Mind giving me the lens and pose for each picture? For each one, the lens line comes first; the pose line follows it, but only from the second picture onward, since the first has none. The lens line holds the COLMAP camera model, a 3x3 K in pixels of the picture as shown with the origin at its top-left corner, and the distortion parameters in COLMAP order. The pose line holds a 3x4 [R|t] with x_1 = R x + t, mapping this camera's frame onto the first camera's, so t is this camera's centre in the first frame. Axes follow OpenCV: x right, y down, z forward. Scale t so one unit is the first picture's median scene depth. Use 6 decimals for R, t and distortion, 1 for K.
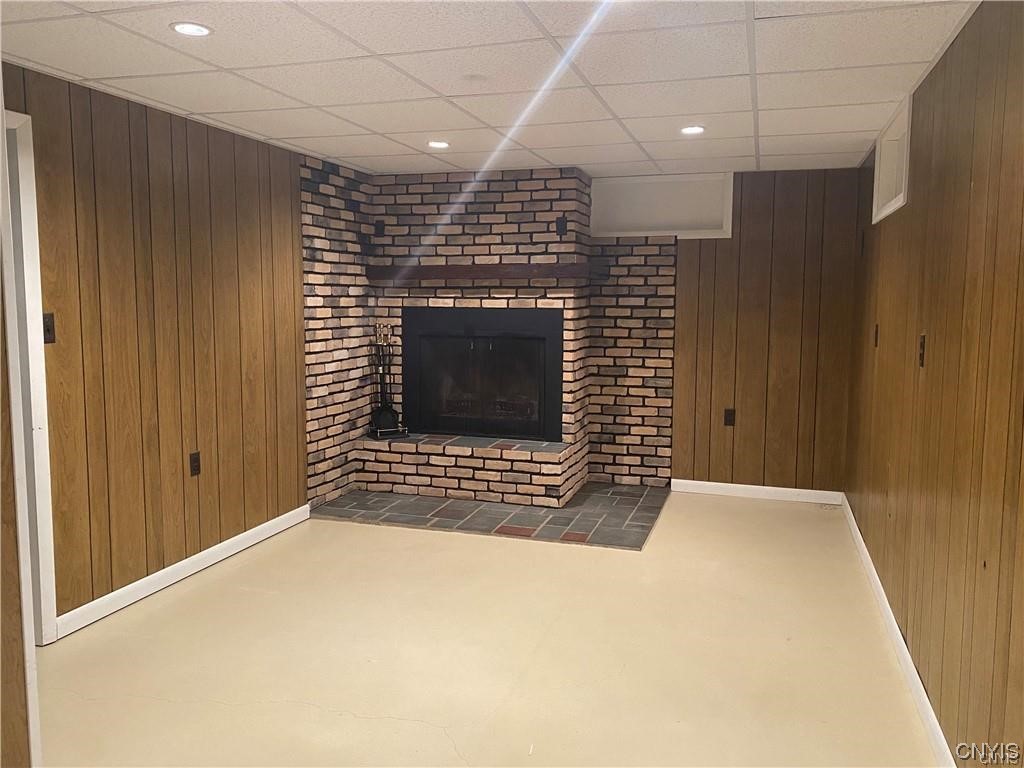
lens RADIAL K [[790.1, 0, 511.1], [0, 790.1, 380.7], [0, 0, 1]] dist [0.004896, 0.000166]
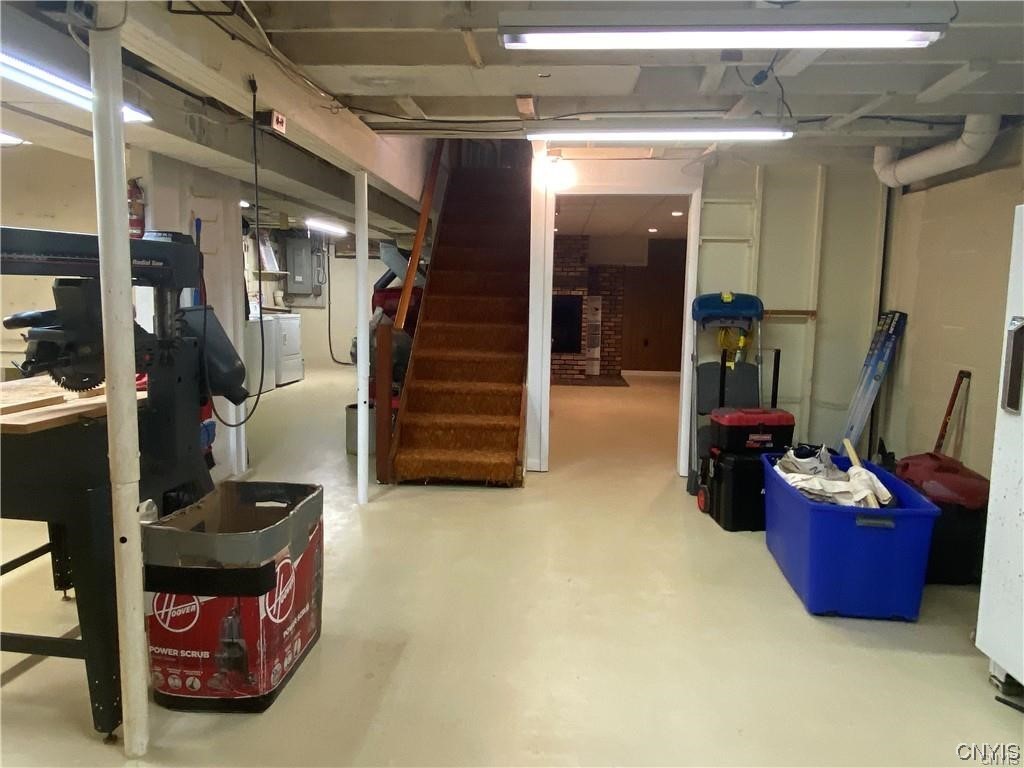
lens RADIAL K [[684.7, 0, 511.2], [0, 684.7, 381.5], [0, 0, 1]] dist [-0.000748, -0.000018]
pose [[0.970696, -0.018532, 0.239595, -0.619940], [0.011888, 0.999504, 0.029149, 0.100331], [-0.240017, -0.025447, 0.970435, -0.906101]]
